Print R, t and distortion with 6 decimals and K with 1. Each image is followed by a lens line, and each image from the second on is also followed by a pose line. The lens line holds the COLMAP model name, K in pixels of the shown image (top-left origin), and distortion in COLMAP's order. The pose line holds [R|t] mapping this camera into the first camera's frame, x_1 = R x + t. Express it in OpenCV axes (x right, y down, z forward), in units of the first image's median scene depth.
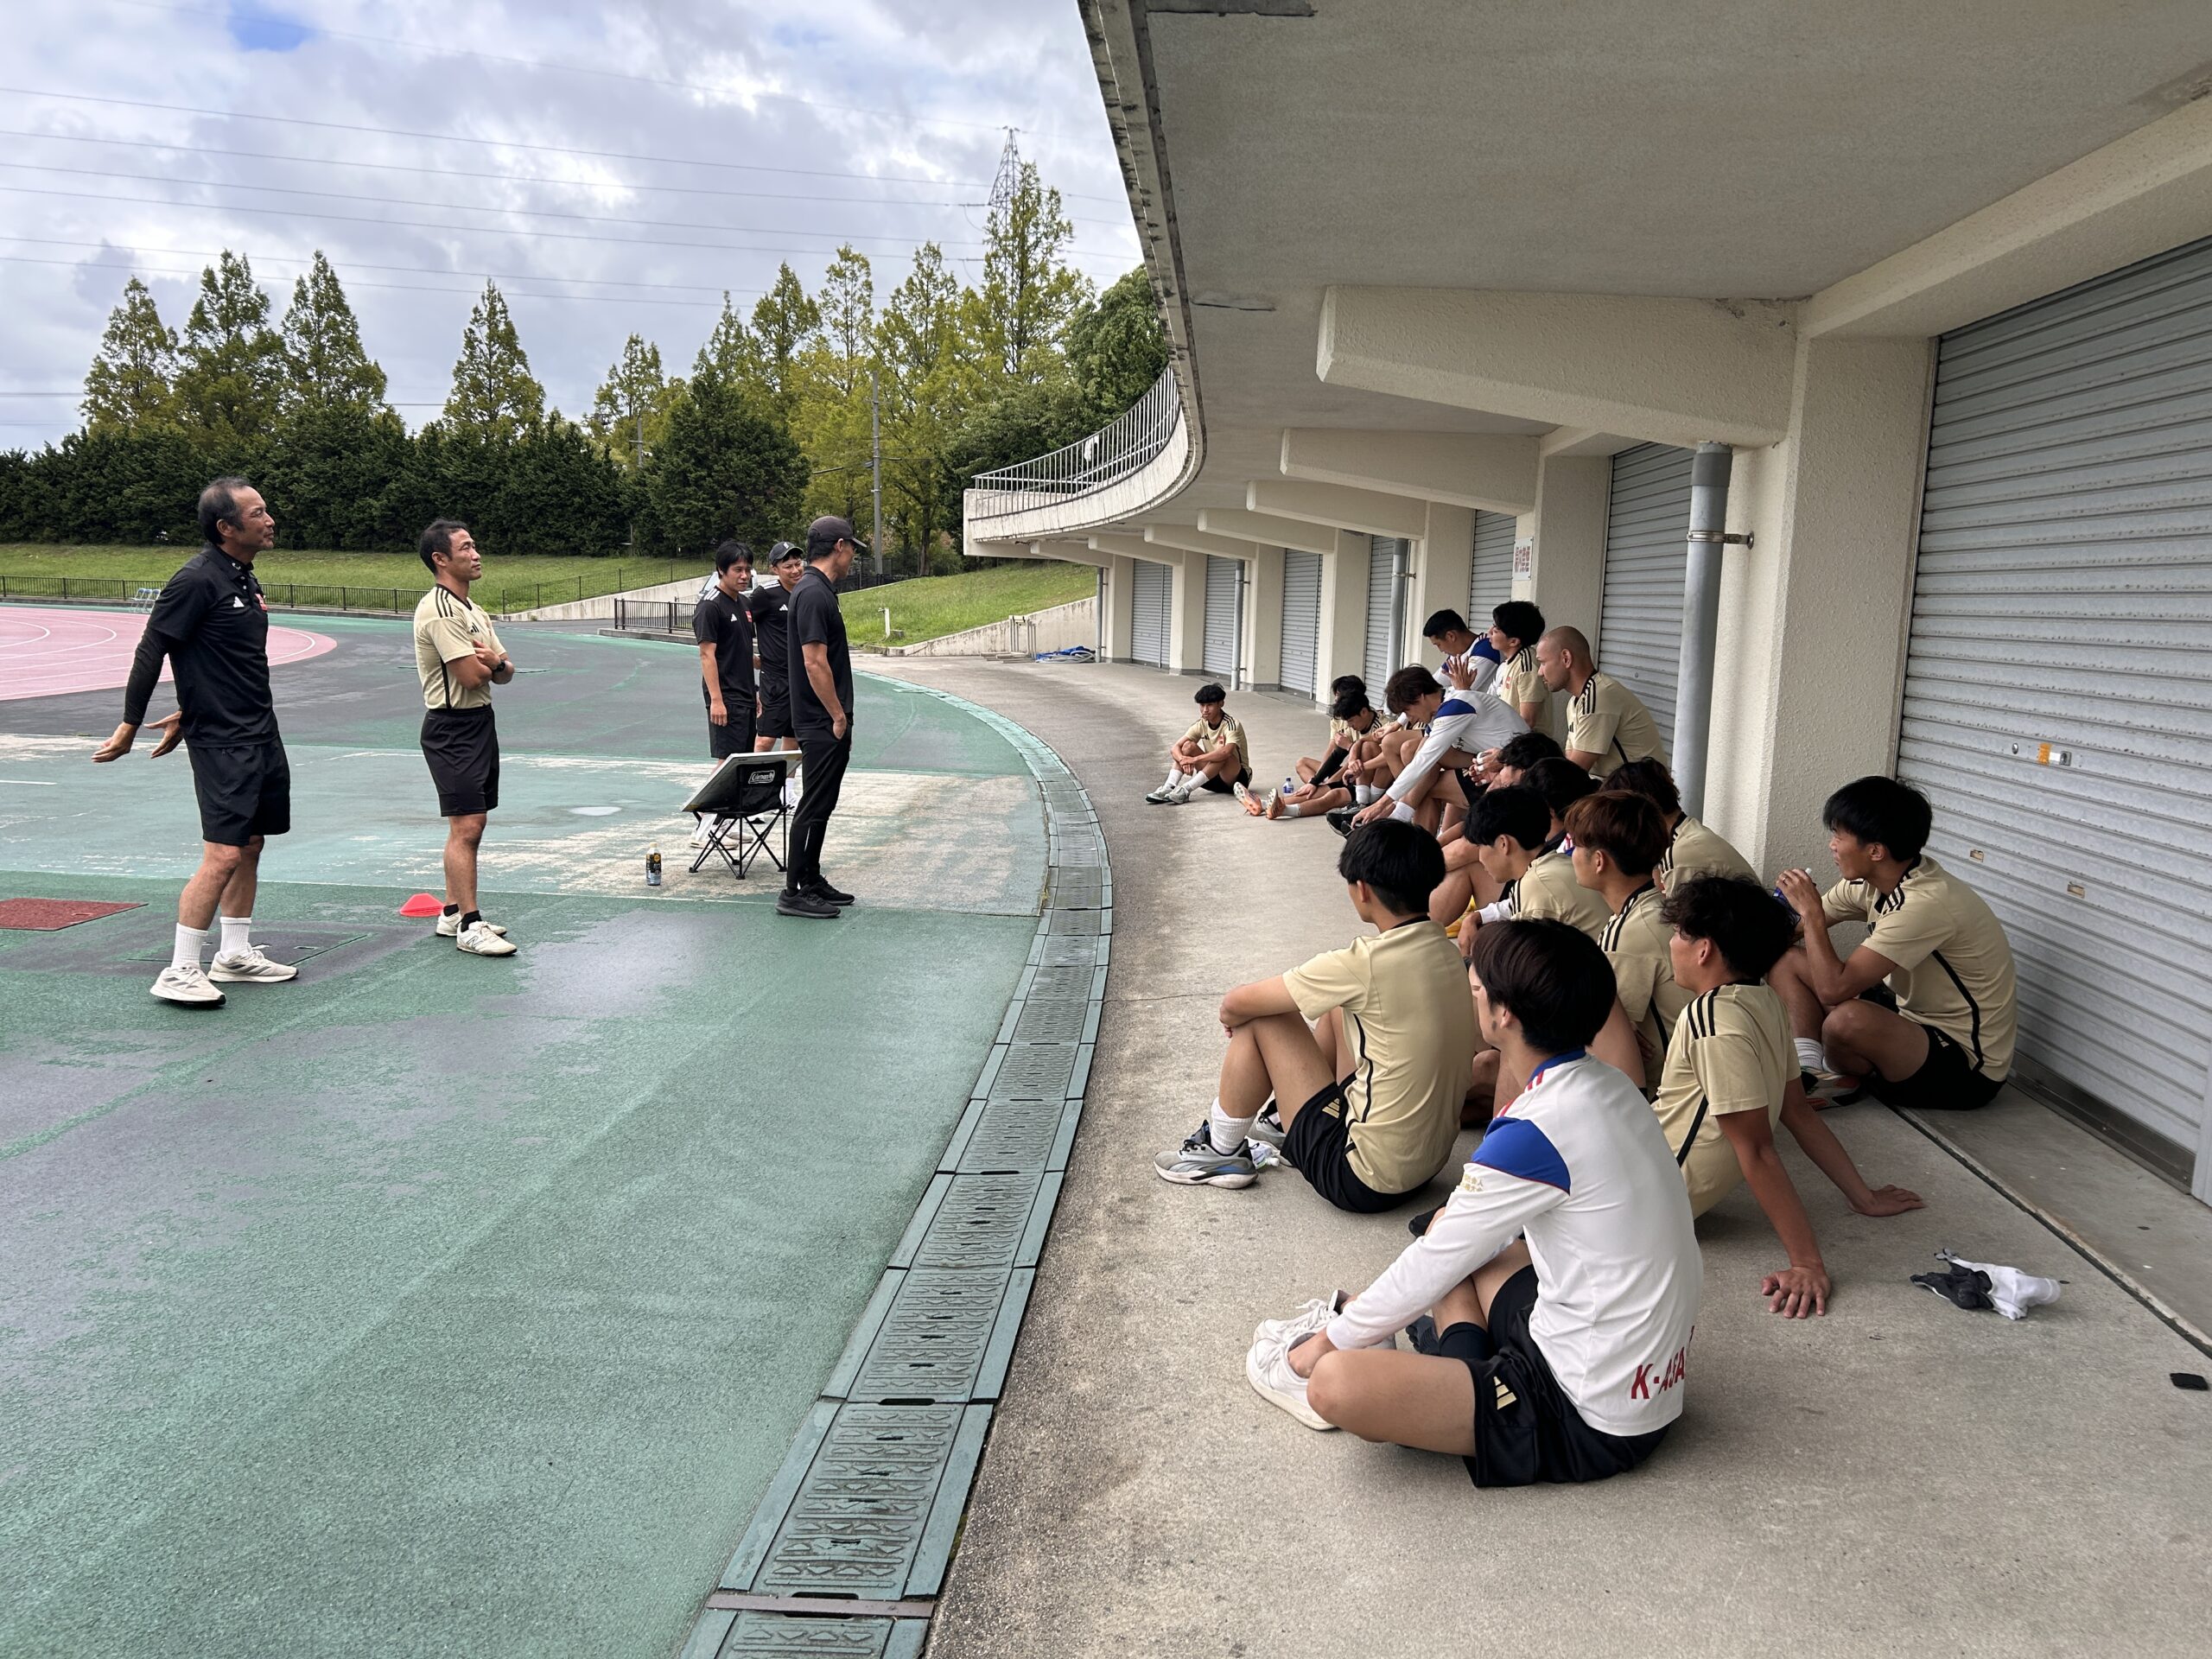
lens RADIAL K [[1657.8, 0, 1108.4], [0, 1657.8, 847.4], [0, 0, 1]] dist [0.054916, -0.058359]
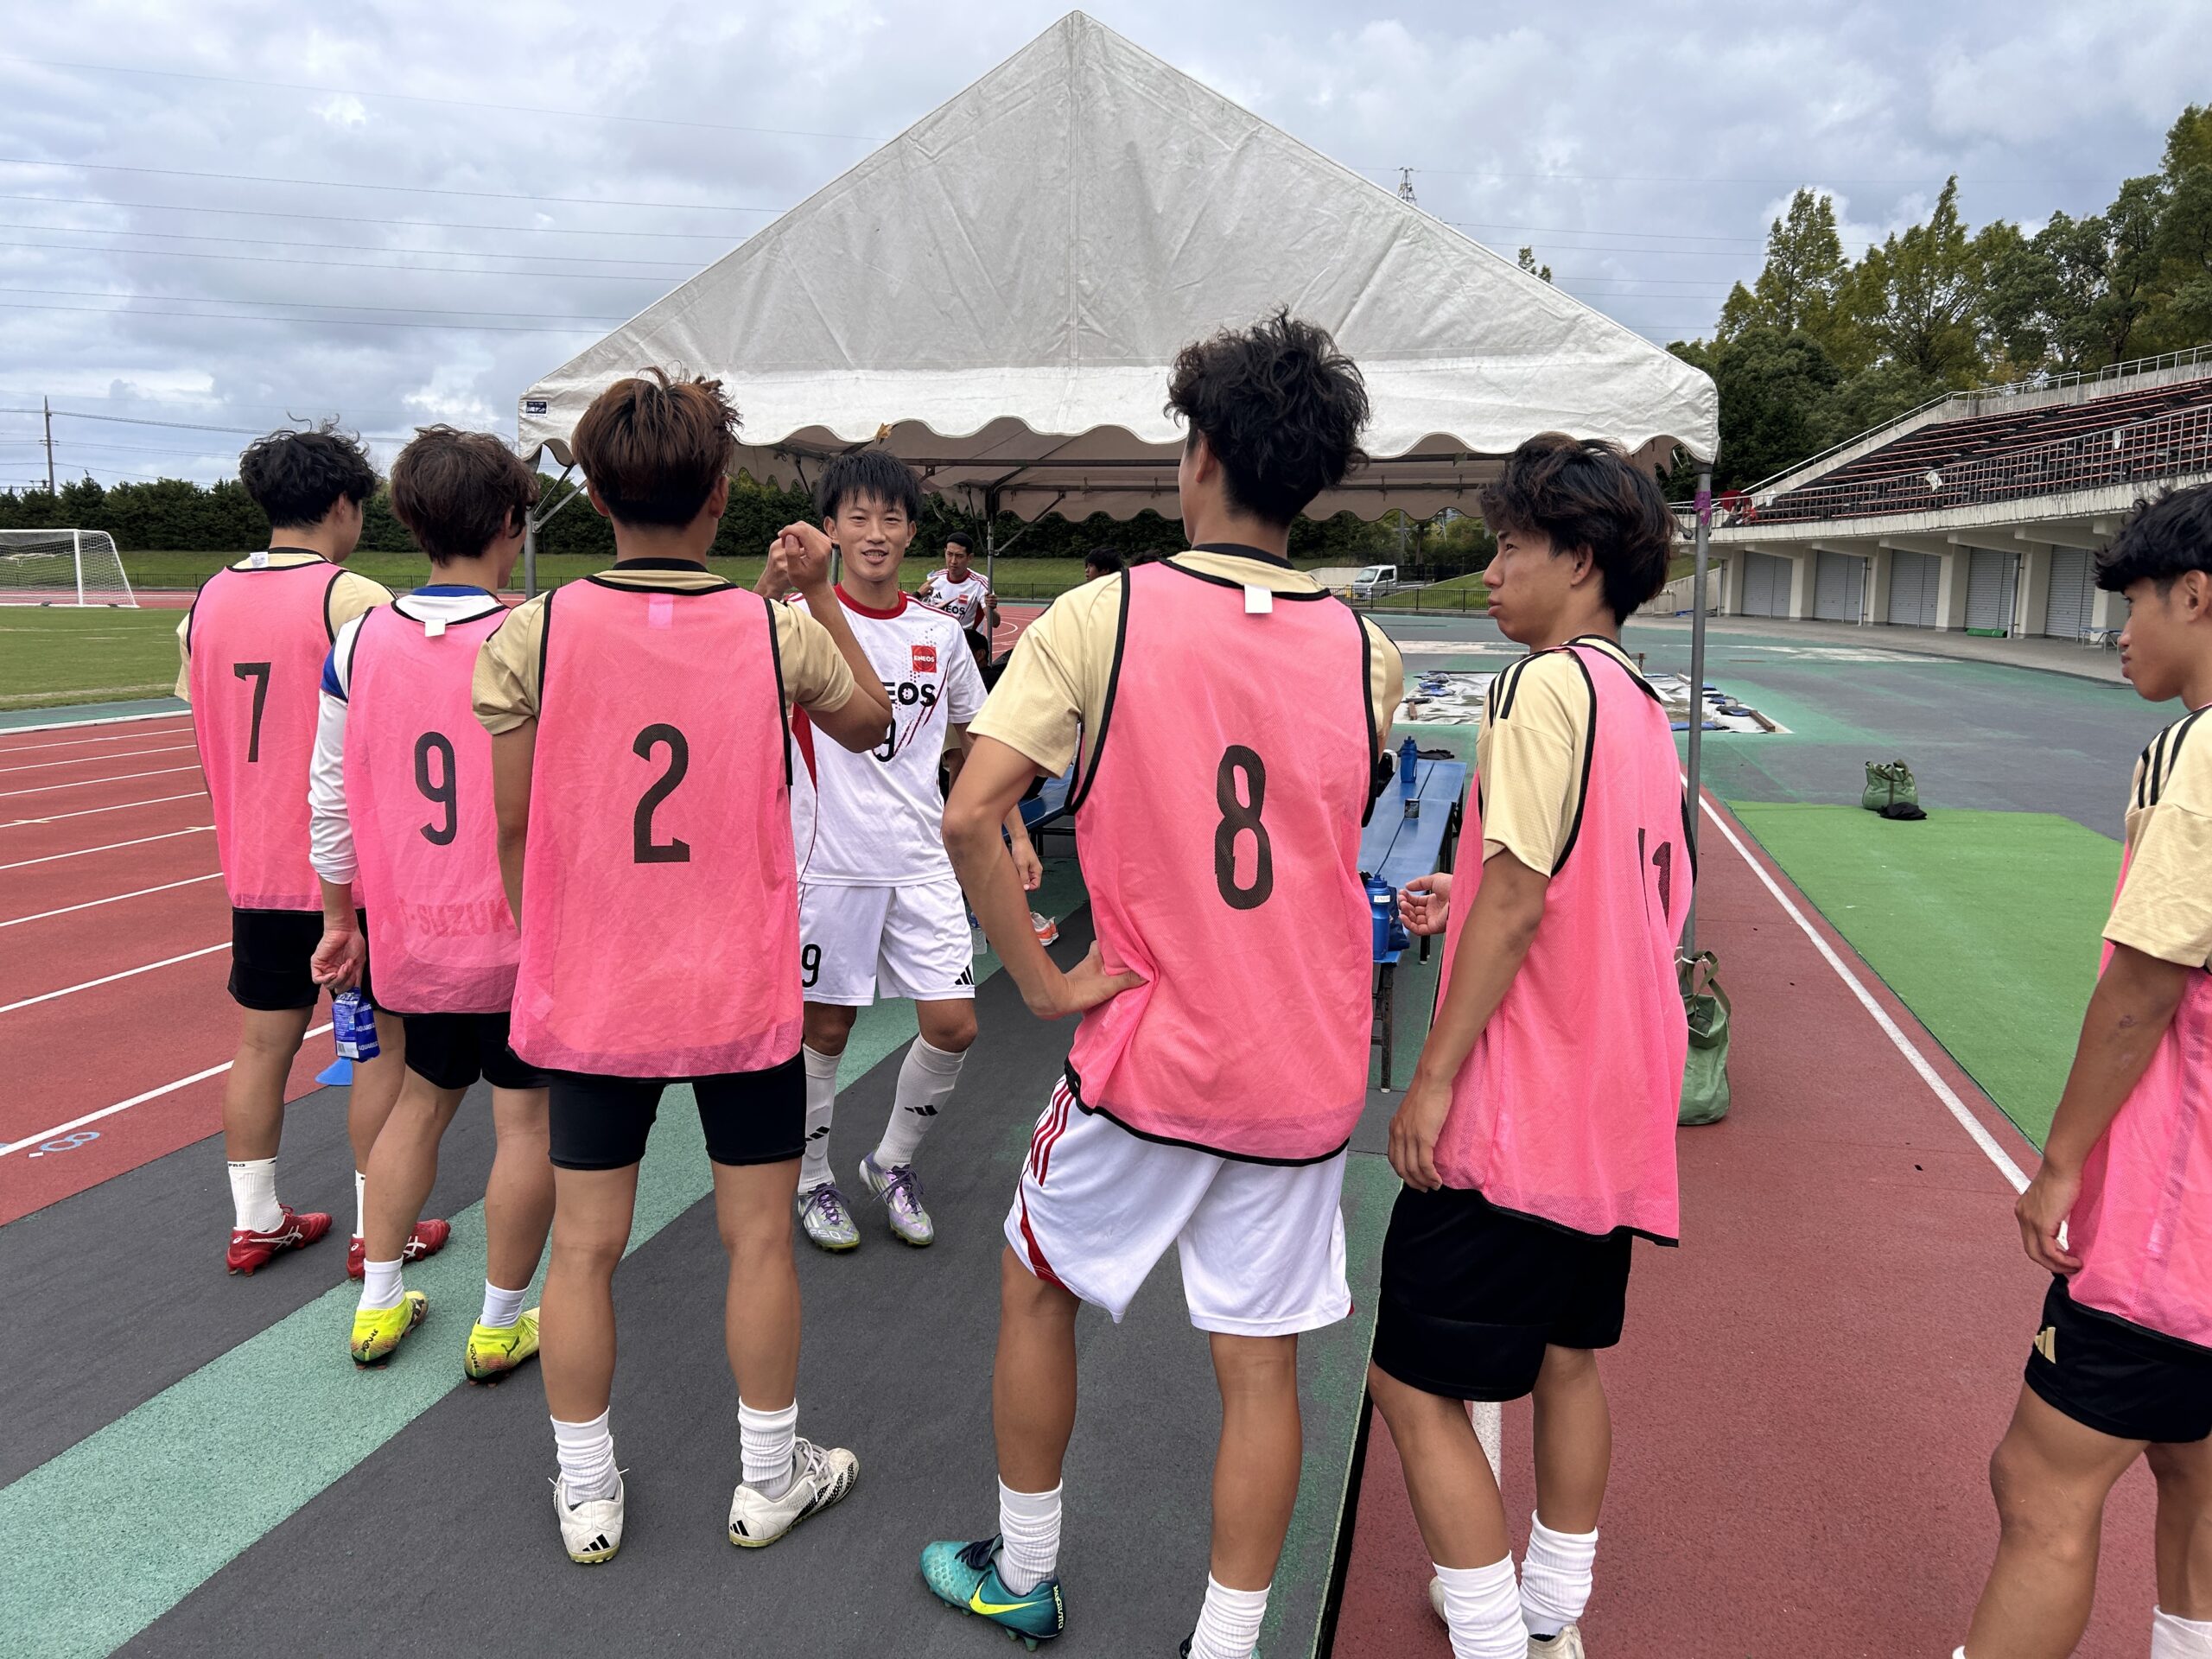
lens RADIAL K [[1657.8, 0, 1109.7], [0, 1657.8, 823.6], [0, 0, 1]] dist [0.054916, -0.058359]
pose [[0.986648, 0.002707, -0.162847, -0.295705], [-0.002991, 0.999994, -0.001500, 0.088444], [0.162842, 0.001967, 0.986650, -0.662730]]
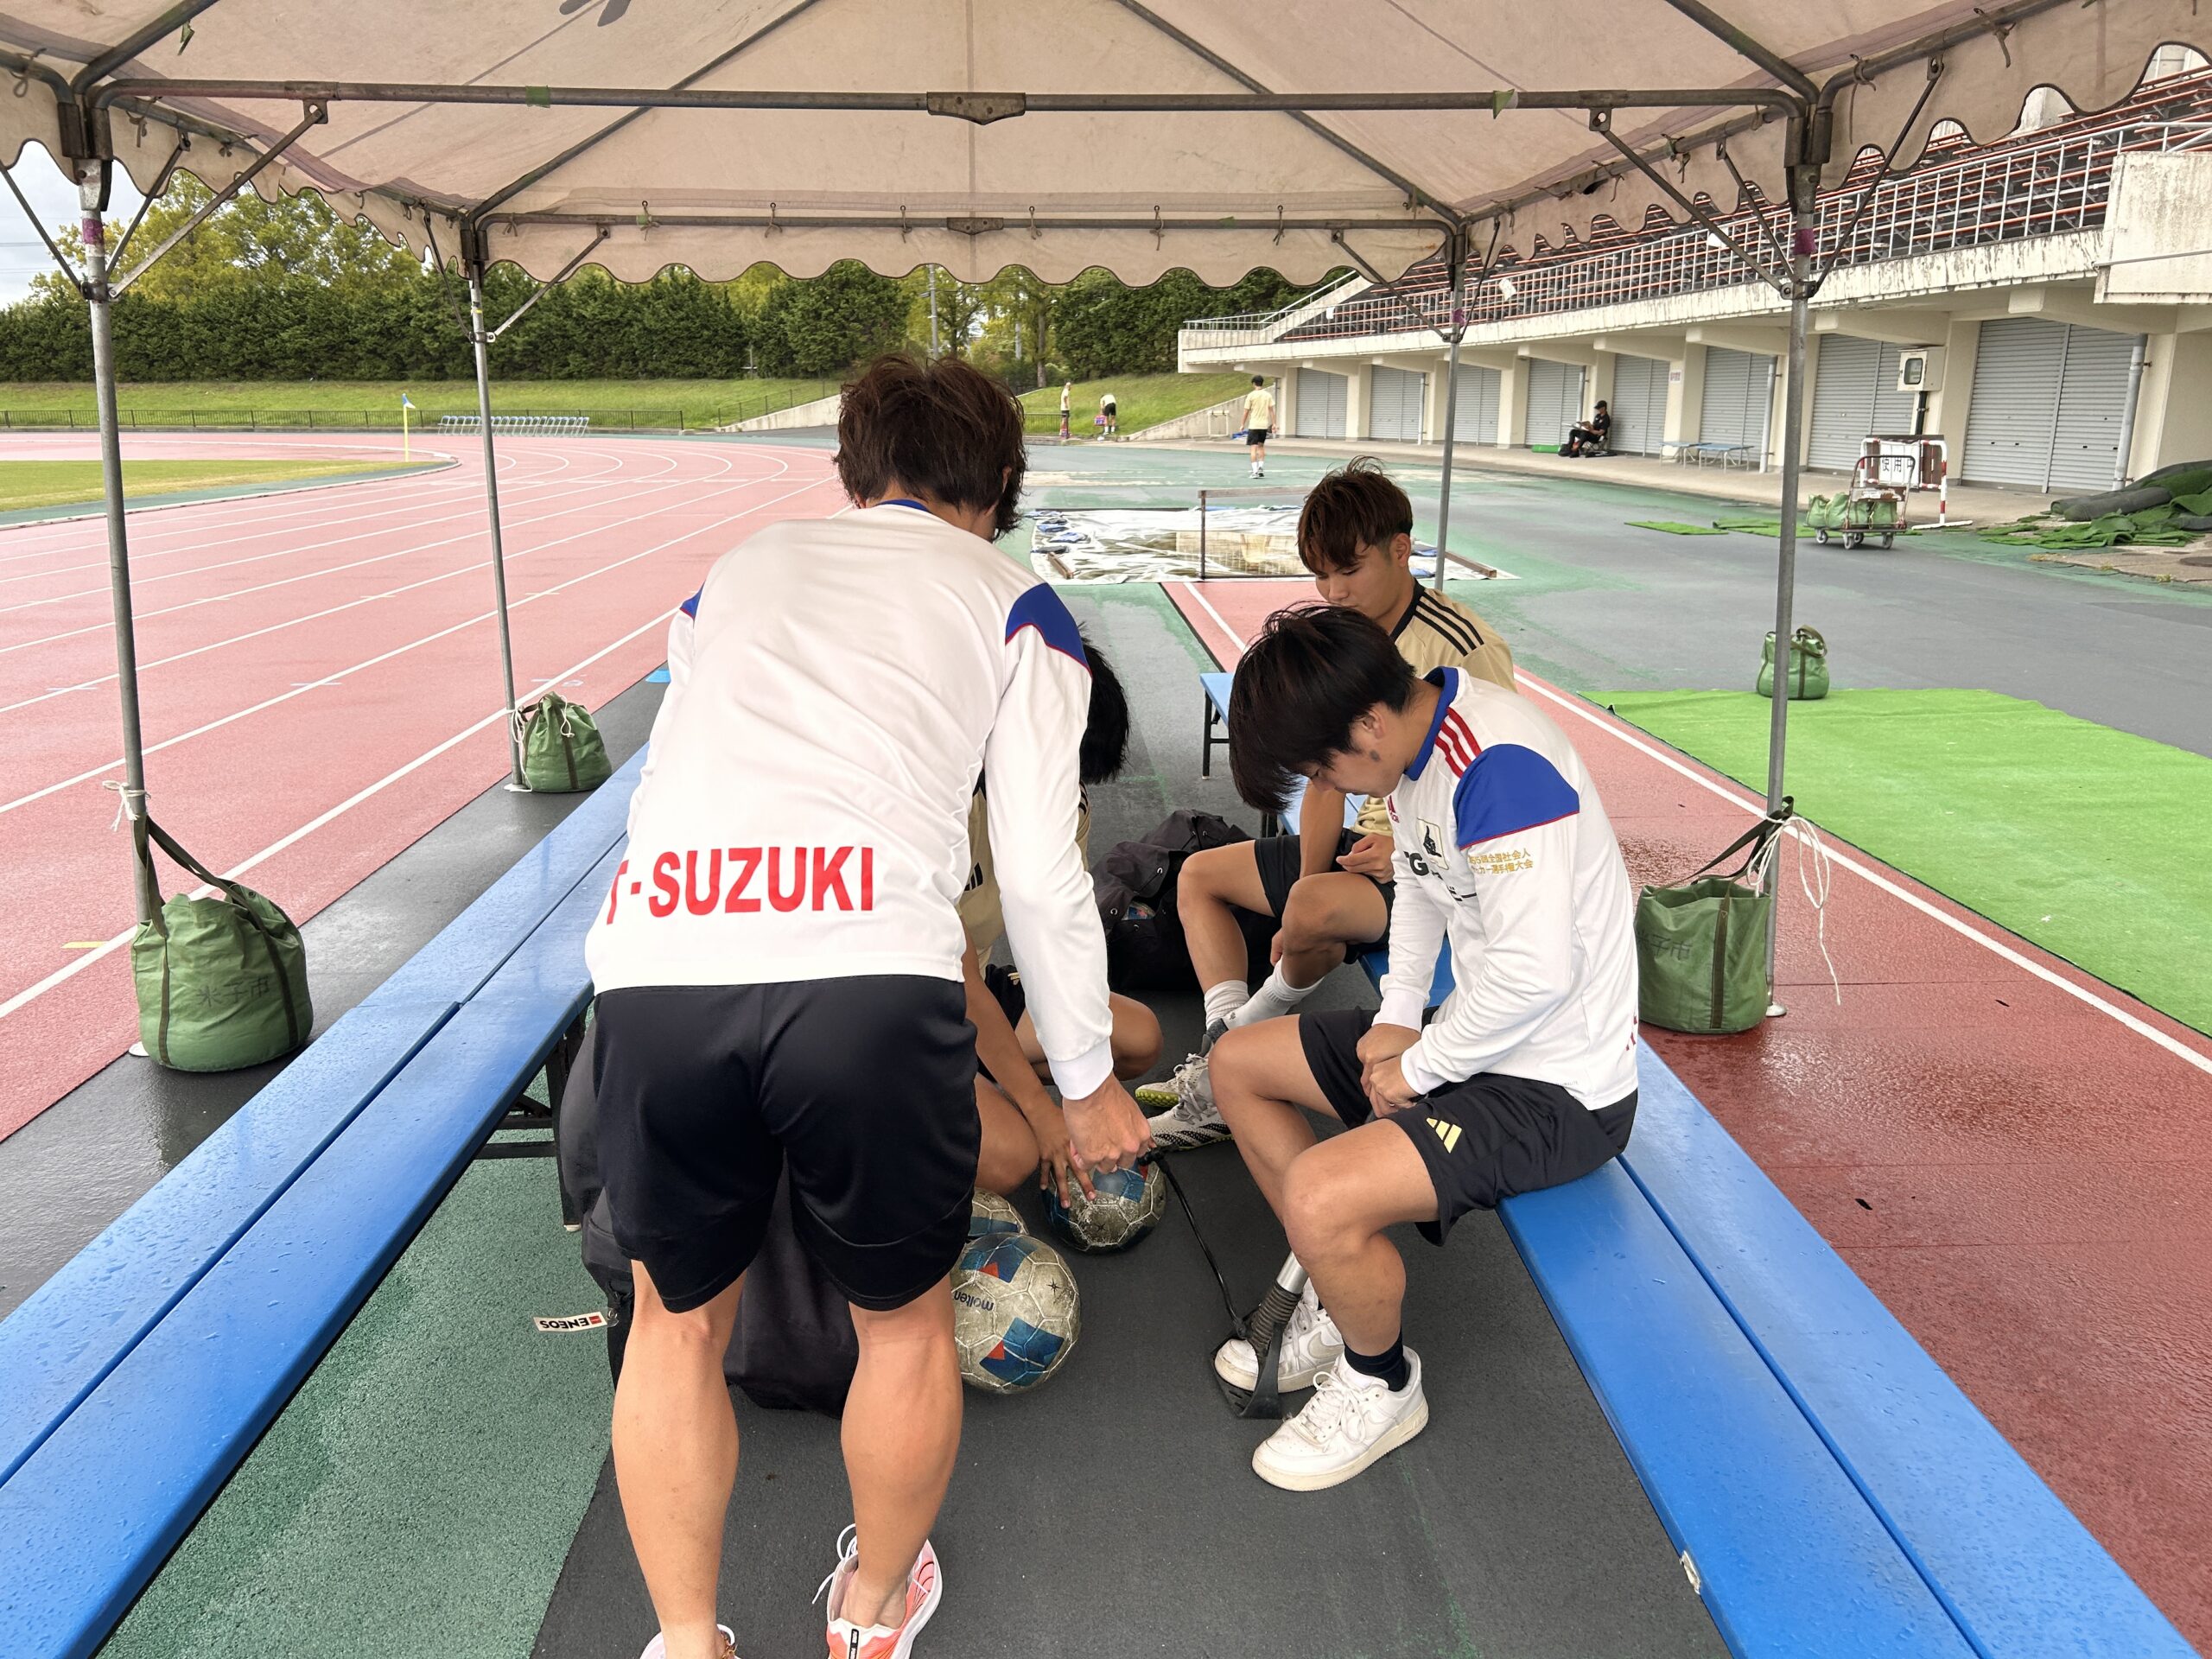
lens RADIAL K [[1657.8, 0, 1076.0], [0, 1657.8, 834.0], [0, 0, 1]] dist [0.054916, -0.058359]
pose [[0.994138, -0.058695, 0.090802, -0.322200], [0.048551, 0.992727, 0.110159, 0.074197], [-0.096607, -0.105105, 0.989758, -0.556883]]
